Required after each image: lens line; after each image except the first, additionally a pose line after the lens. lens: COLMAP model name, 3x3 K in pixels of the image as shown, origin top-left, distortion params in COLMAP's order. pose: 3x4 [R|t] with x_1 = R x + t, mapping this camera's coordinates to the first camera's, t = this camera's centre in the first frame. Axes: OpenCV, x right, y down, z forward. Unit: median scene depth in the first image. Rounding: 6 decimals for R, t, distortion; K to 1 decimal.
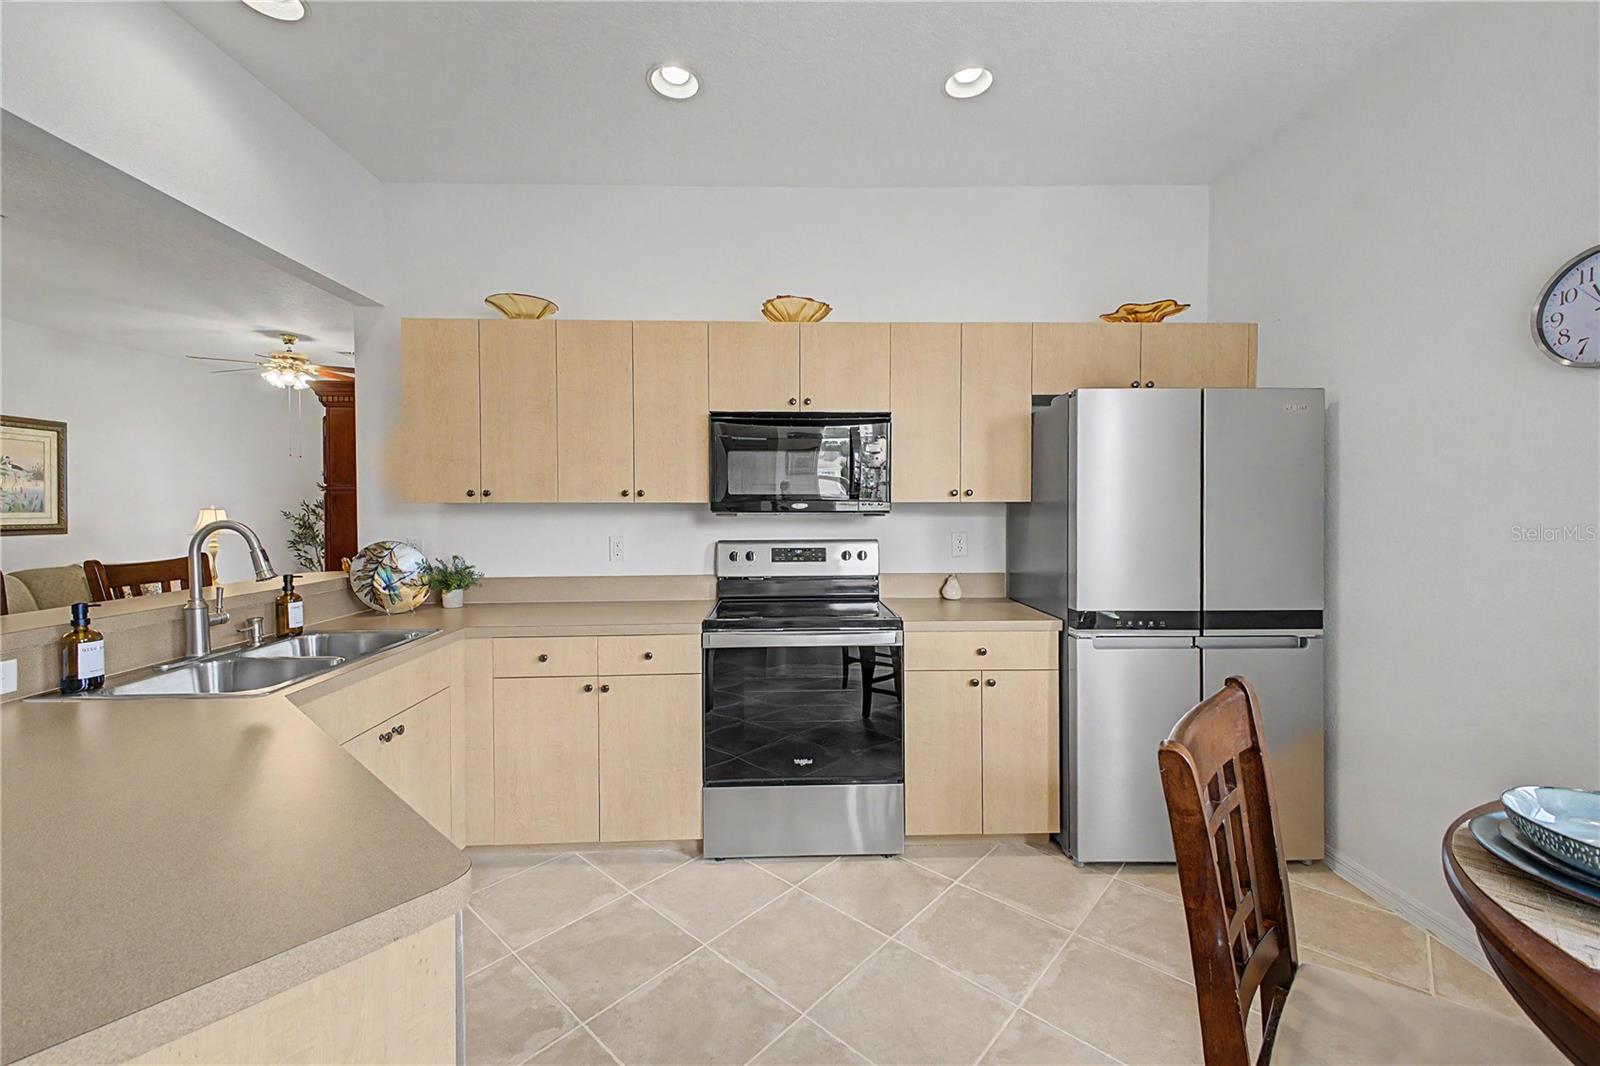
lens RADIAL K [[634.9, 0, 795.6], [0, 634.9, 513.0], [0, 0, 1]] dist [0.002016, 0.000117]
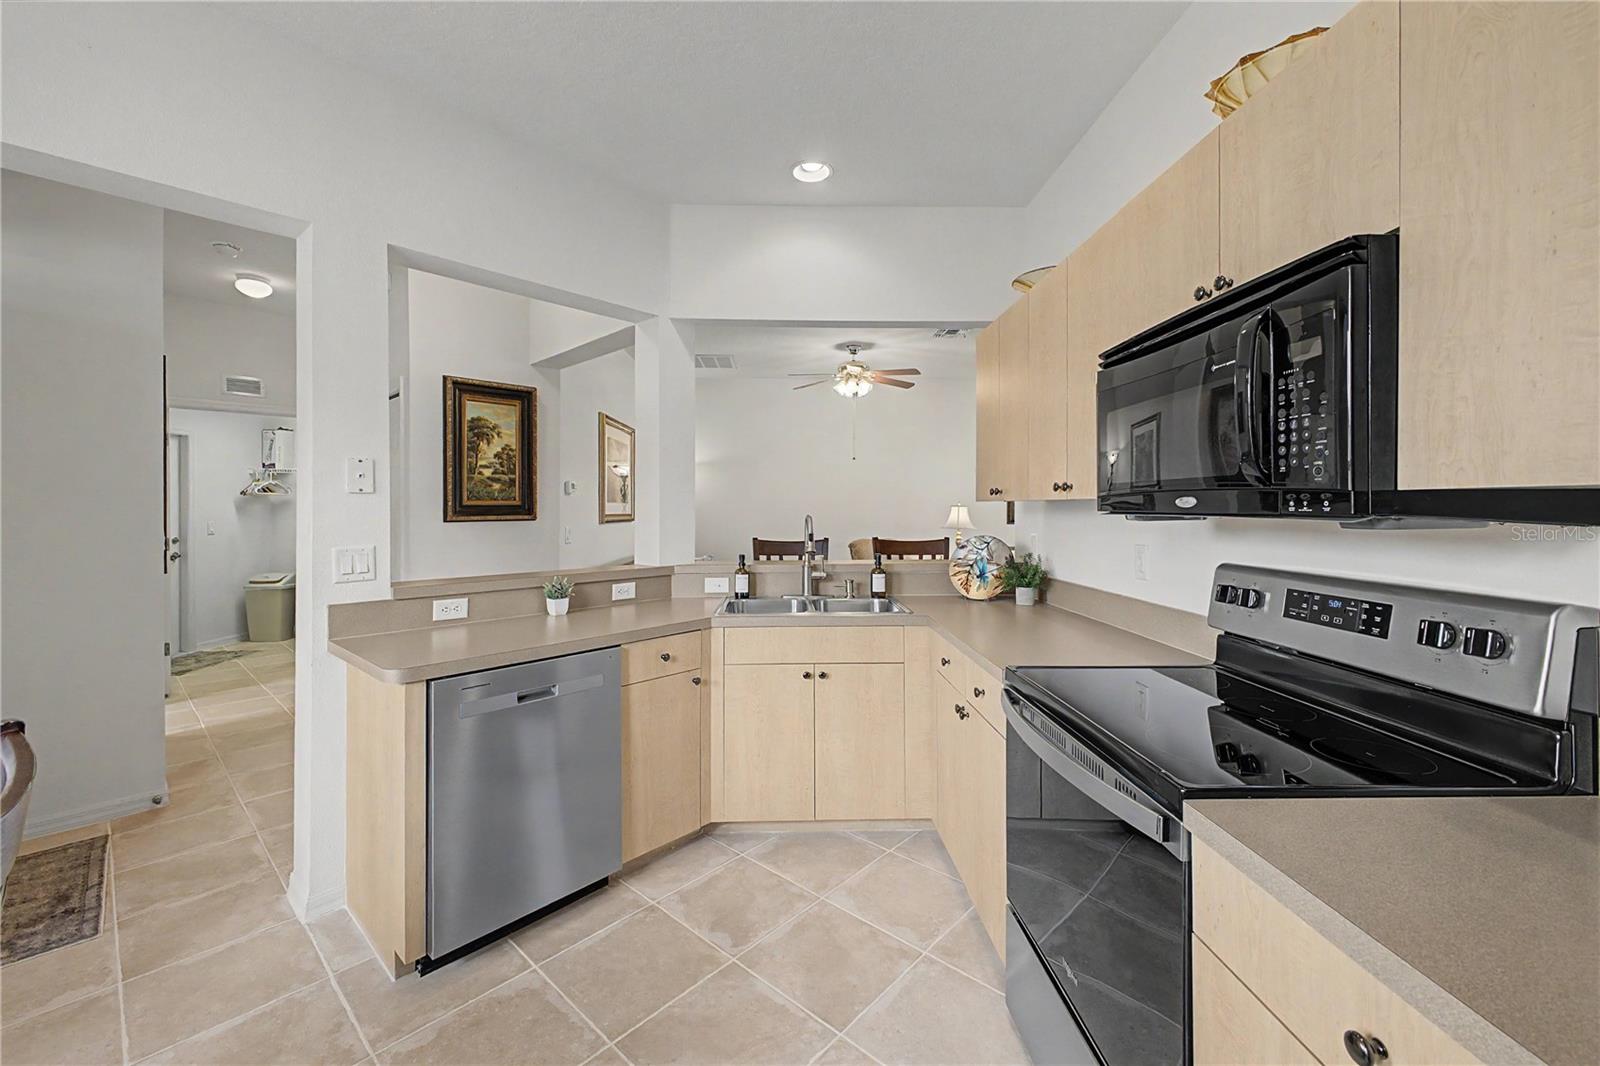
lens RADIAL K [[634.9, 0, 795.6], [0, 634.9, 513.0], [0, 0, 1]] dist [0.002016, 0.000117]
pose [[0.009257, 0.011442, -0.999892, 0.496465], [-0.006058, 0.999917, 0.011386, -0.007020], [0.999939, 0.005952, 0.009326, 0.680717]]
